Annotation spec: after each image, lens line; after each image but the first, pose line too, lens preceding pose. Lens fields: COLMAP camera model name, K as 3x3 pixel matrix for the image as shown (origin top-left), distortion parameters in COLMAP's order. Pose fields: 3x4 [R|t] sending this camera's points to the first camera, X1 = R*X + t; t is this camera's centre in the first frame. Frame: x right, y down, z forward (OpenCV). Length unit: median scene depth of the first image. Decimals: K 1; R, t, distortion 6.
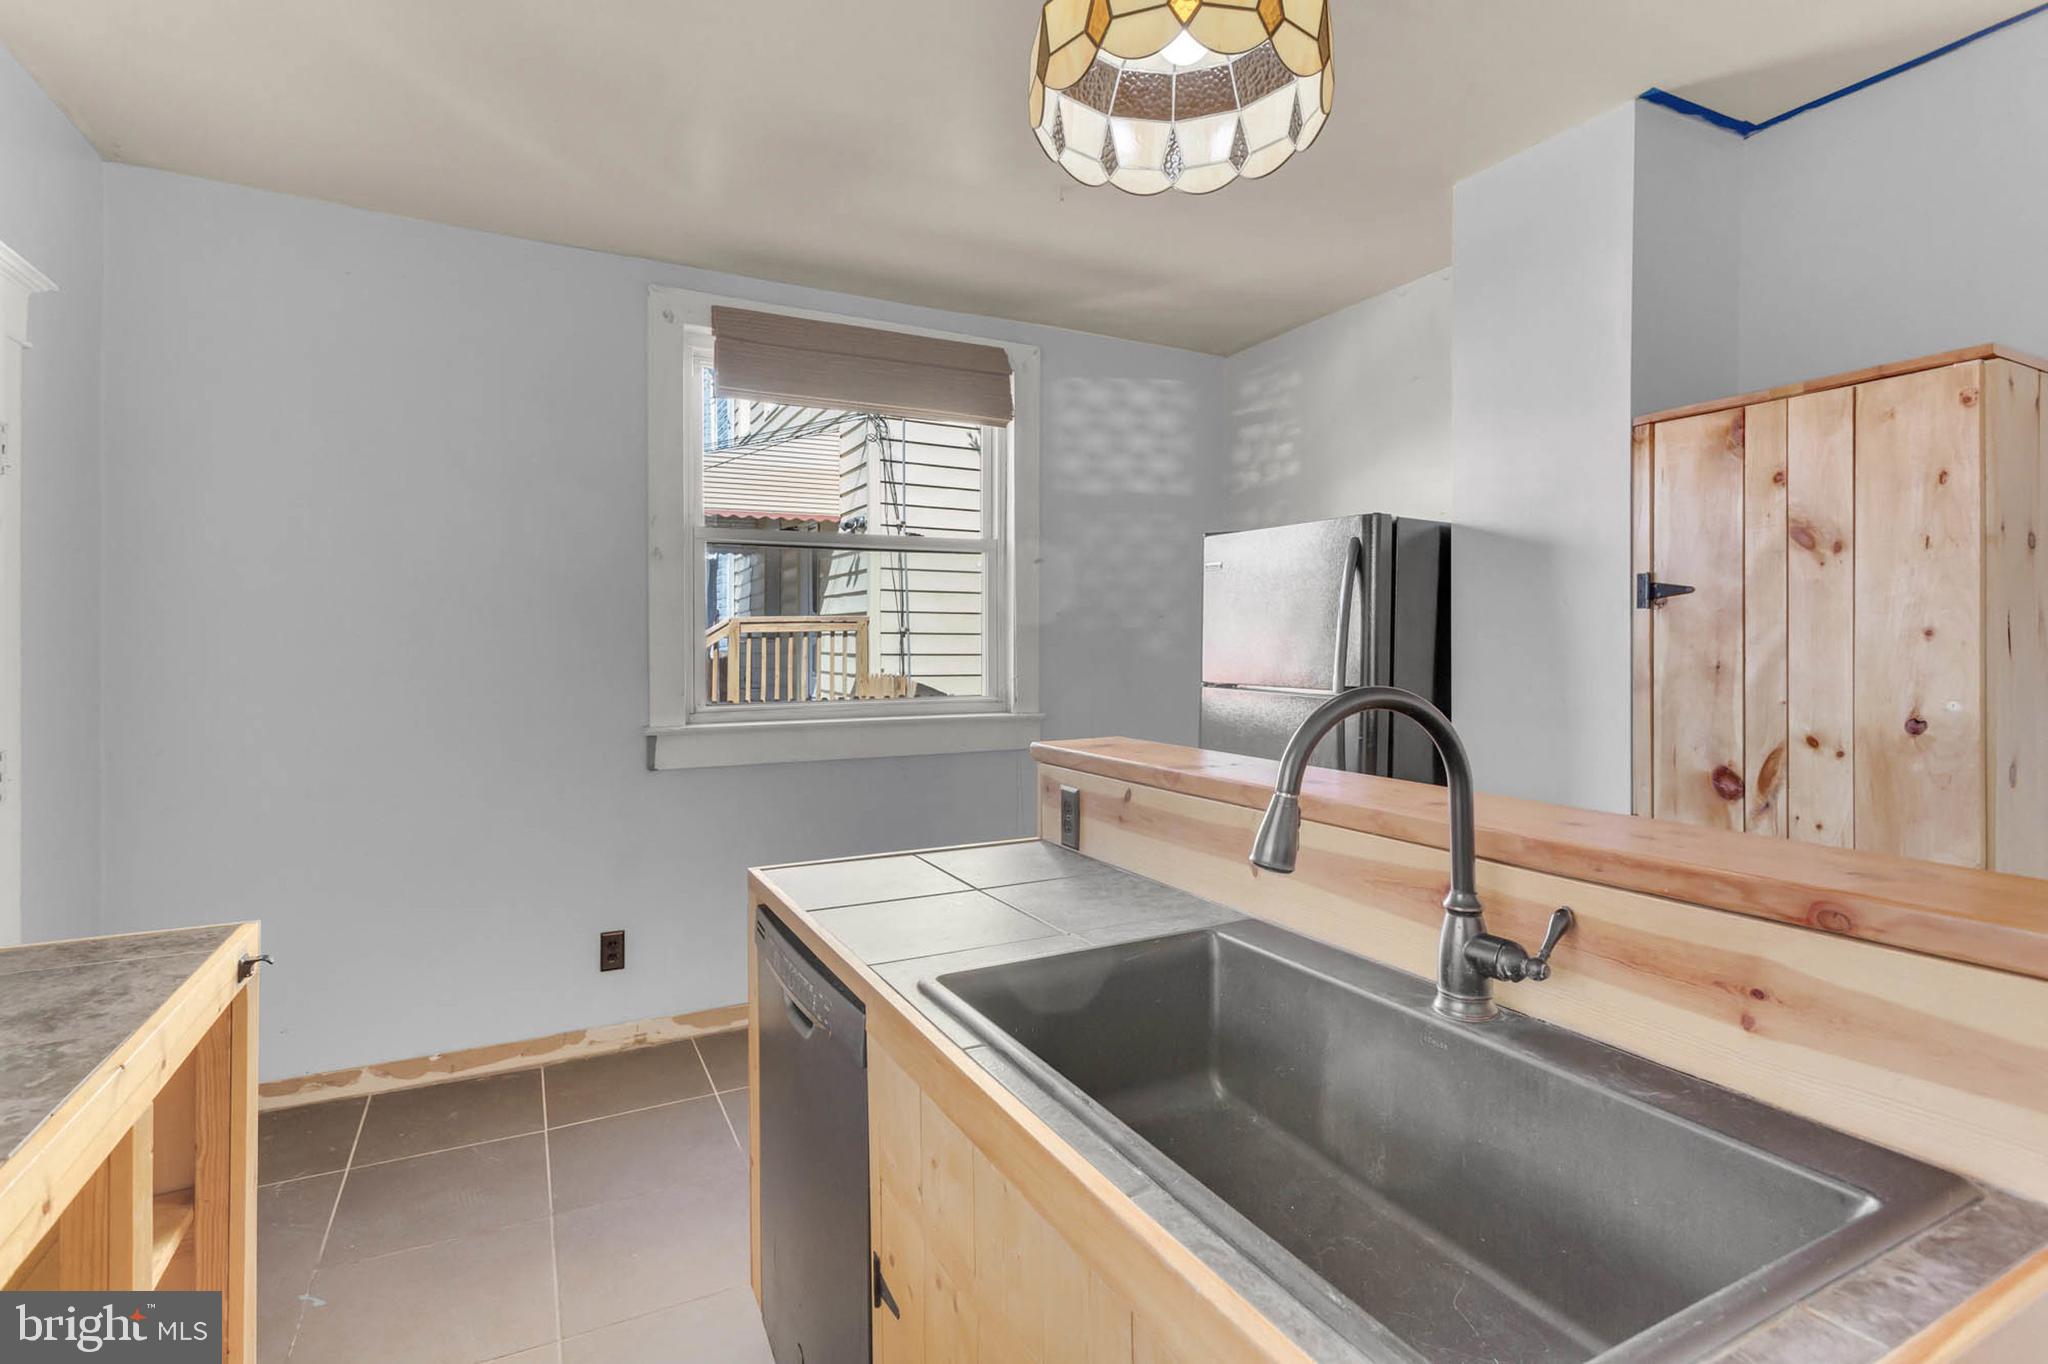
lens RADIAL K [[1004.1, 0, 1021.4], [0, 1004.1, 670.5], [0, 0, 1]] dist [-0.002230, 0.000841]
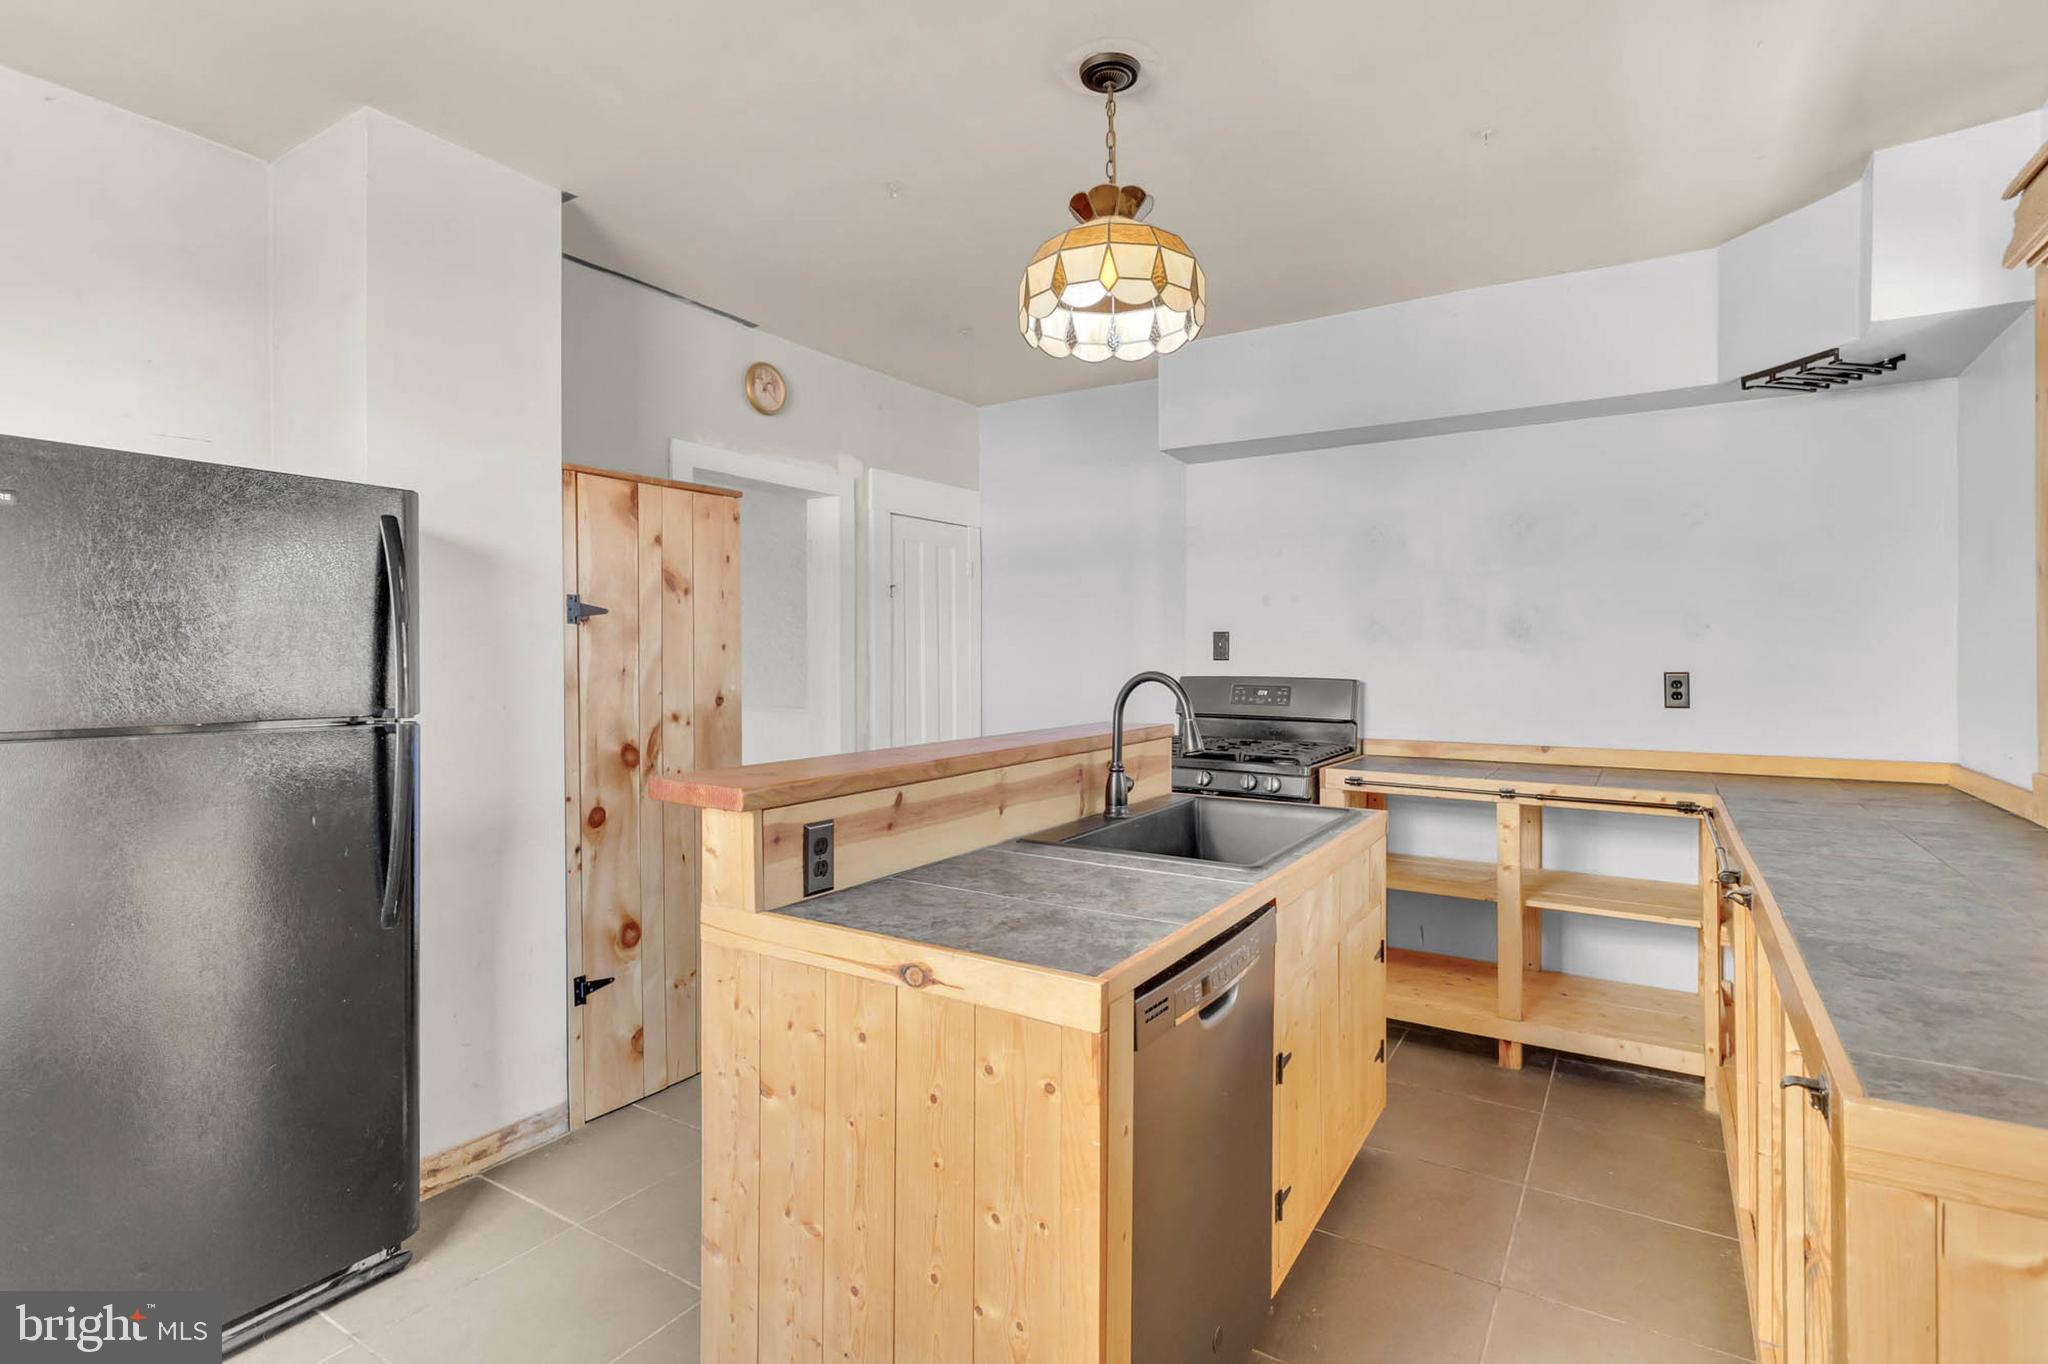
lens RADIAL K [[1004.1, 0, 1021.4], [0, 1004.1, 670.5], [0, 0, 1]] dist [-0.002230, 0.000841]
pose [[-0.498316, -0.014928, 0.866867, -0.760106], [0.024623, 0.999205, 0.031361, -0.033566], [-0.866646, 0.036973, -0.497552, 1.249840]]
